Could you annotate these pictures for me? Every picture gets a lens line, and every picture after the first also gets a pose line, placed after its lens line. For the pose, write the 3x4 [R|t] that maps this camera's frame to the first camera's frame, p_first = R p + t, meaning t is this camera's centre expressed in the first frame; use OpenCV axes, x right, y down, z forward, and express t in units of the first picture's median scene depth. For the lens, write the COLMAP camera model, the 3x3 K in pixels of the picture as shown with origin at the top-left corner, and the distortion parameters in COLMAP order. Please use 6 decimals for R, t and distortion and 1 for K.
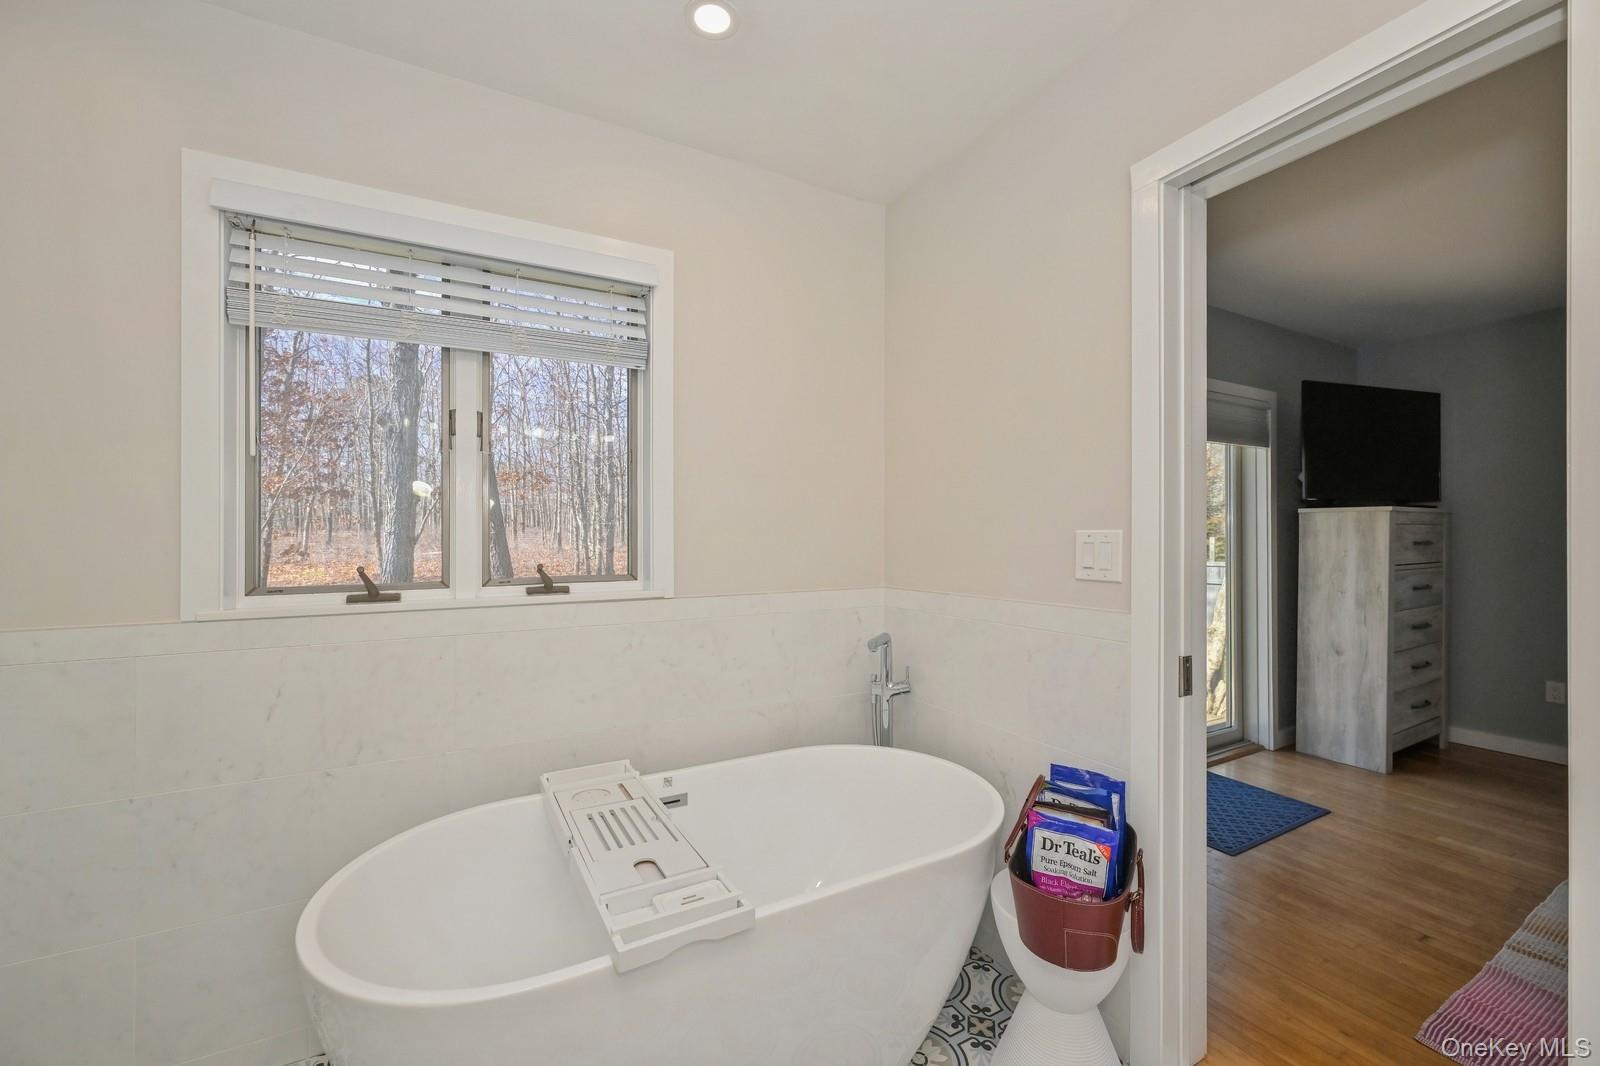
lens RADIAL K [[631.2, 0, 800.0], [0, 631.2, 533.0], [0, 0, 1]] dist [-0.000437, 0.000013]
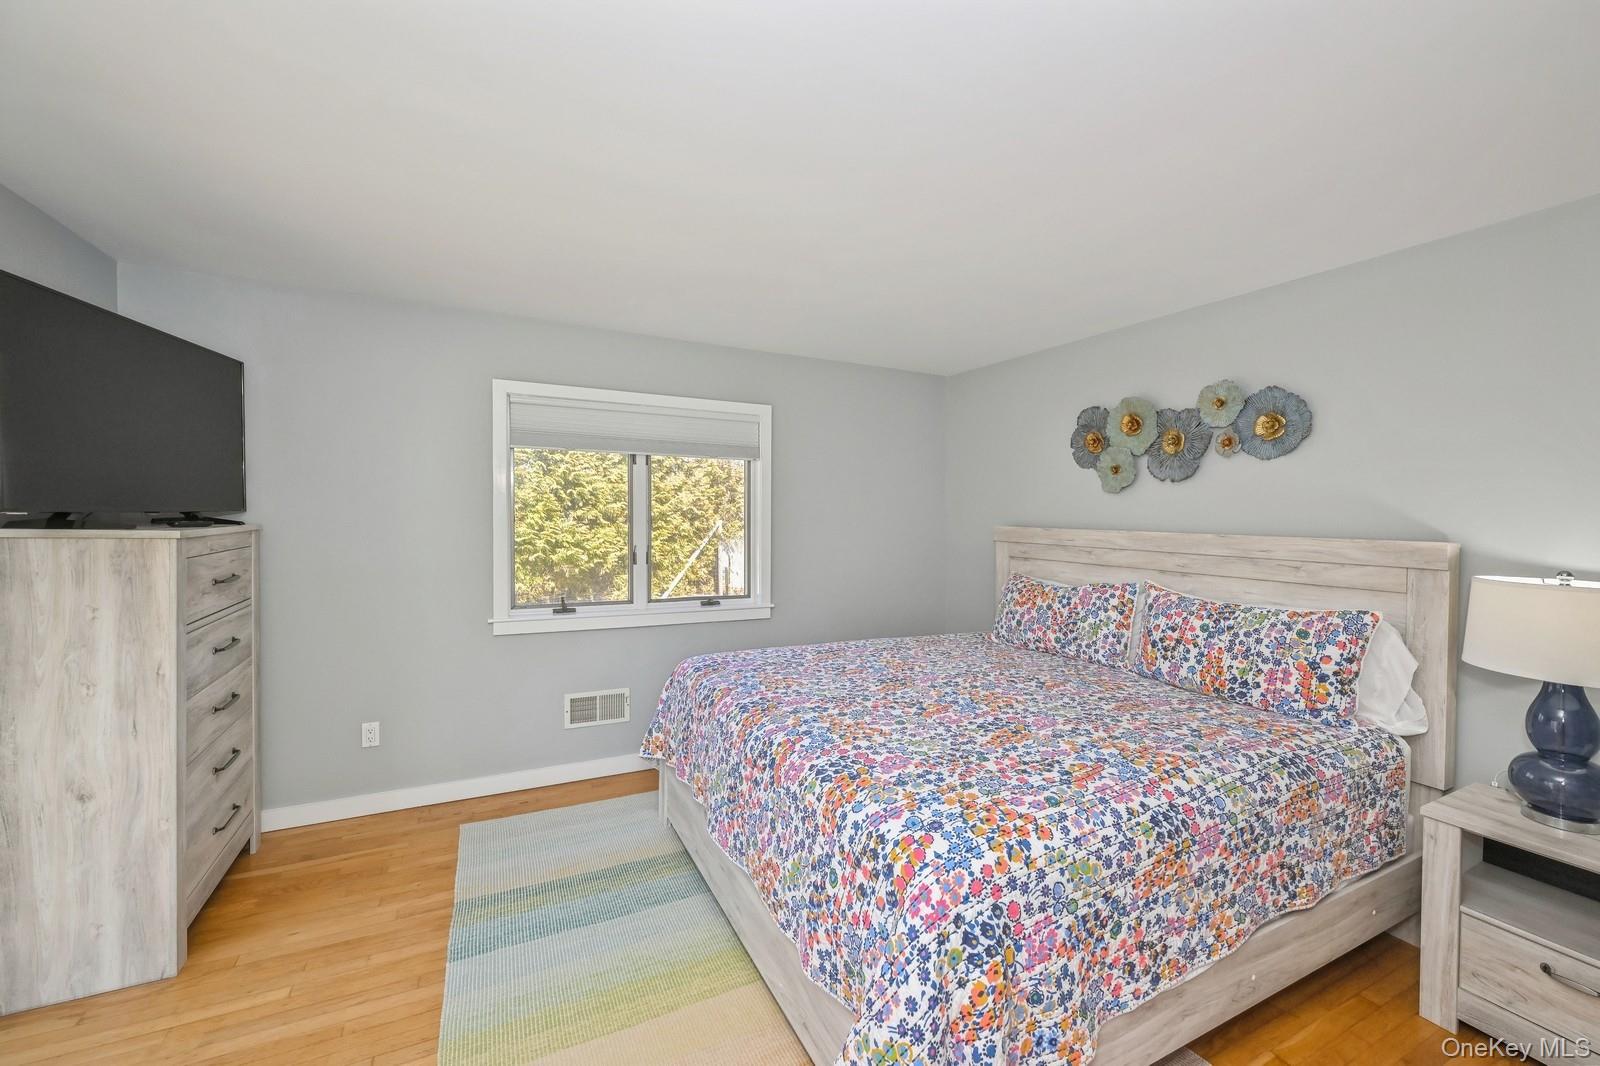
lens RADIAL K [[636.3, 0, 800.0], [0, 636.3, 533.0], [0, 0, 1]] dist [0.000610, 0.000609]
pose [[0.034500, -0.024986, 0.999092, 0.337827], [-0.005753, 0.999666, 0.025199, -0.055458], [-0.999388, -0.006618, 0.034345, 0.372248]]
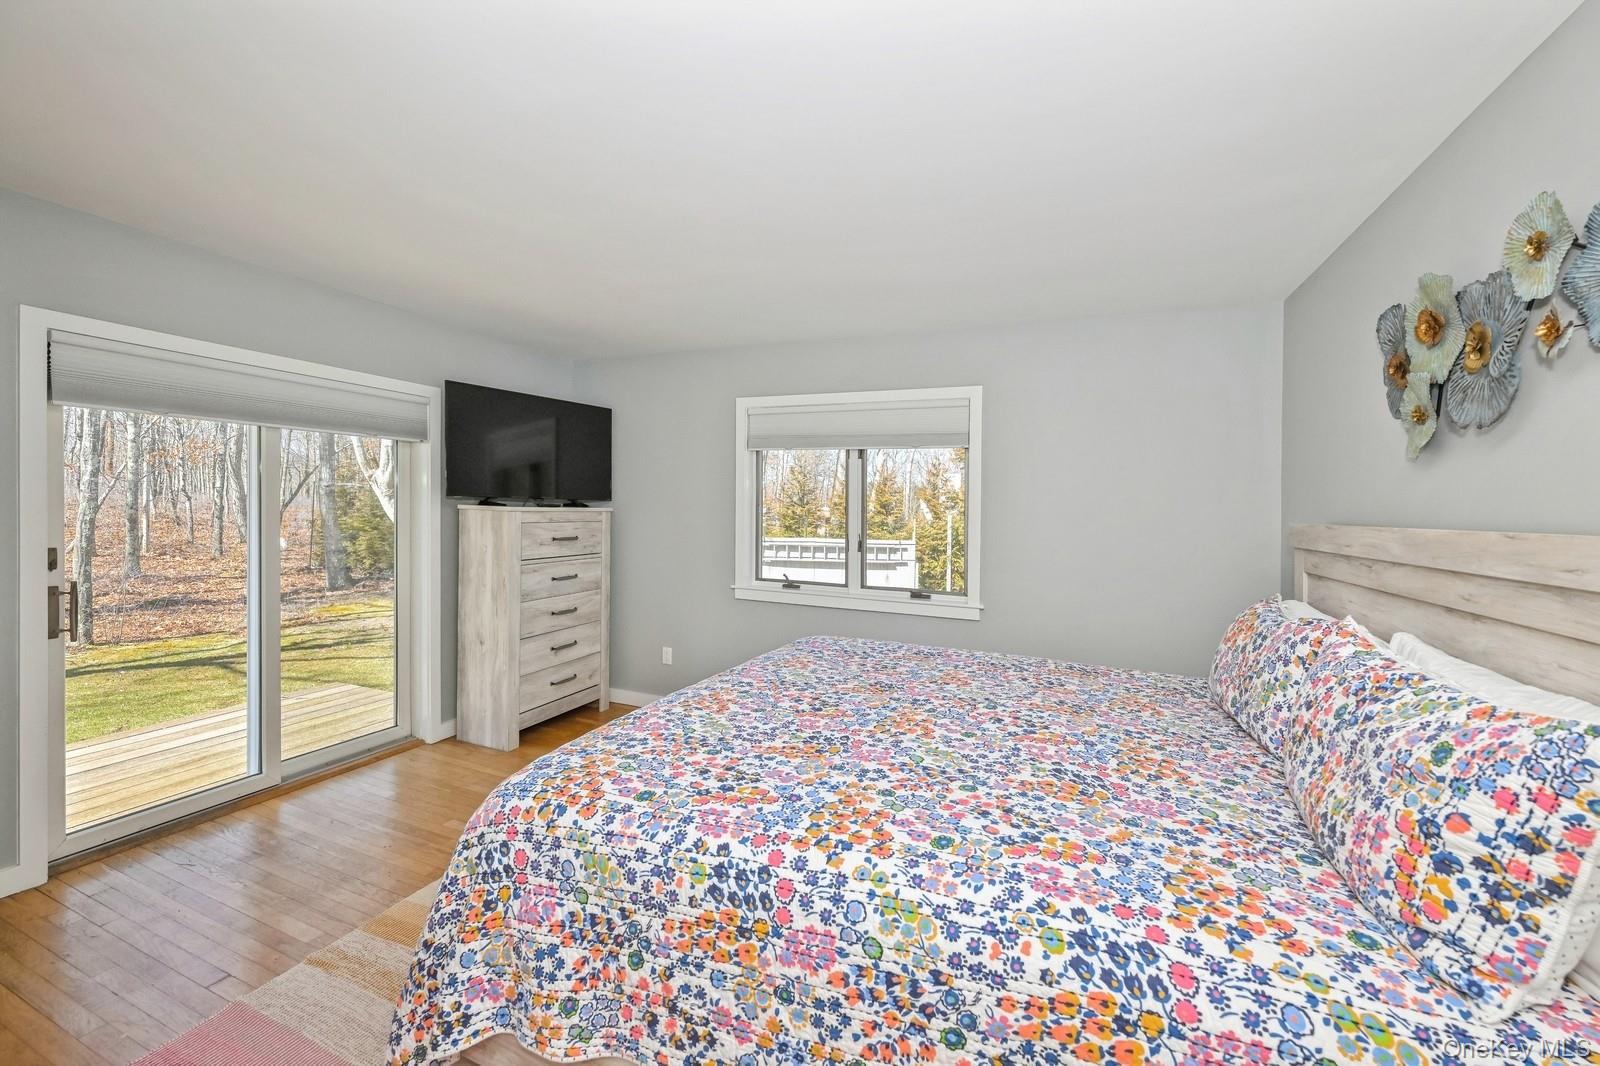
lens RADIAL K [[631.2, 0, 800.0], [0, 631.2, 533.0], [0, 0, 1]] dist [-0.000437, 0.000013]
pose [[0.778832, 0.001042, 0.627232, 0.611935], [-0.023373, 0.999352, 0.027362, -0.036283], [-0.626797, -0.035971, 0.778352, -0.158601]]
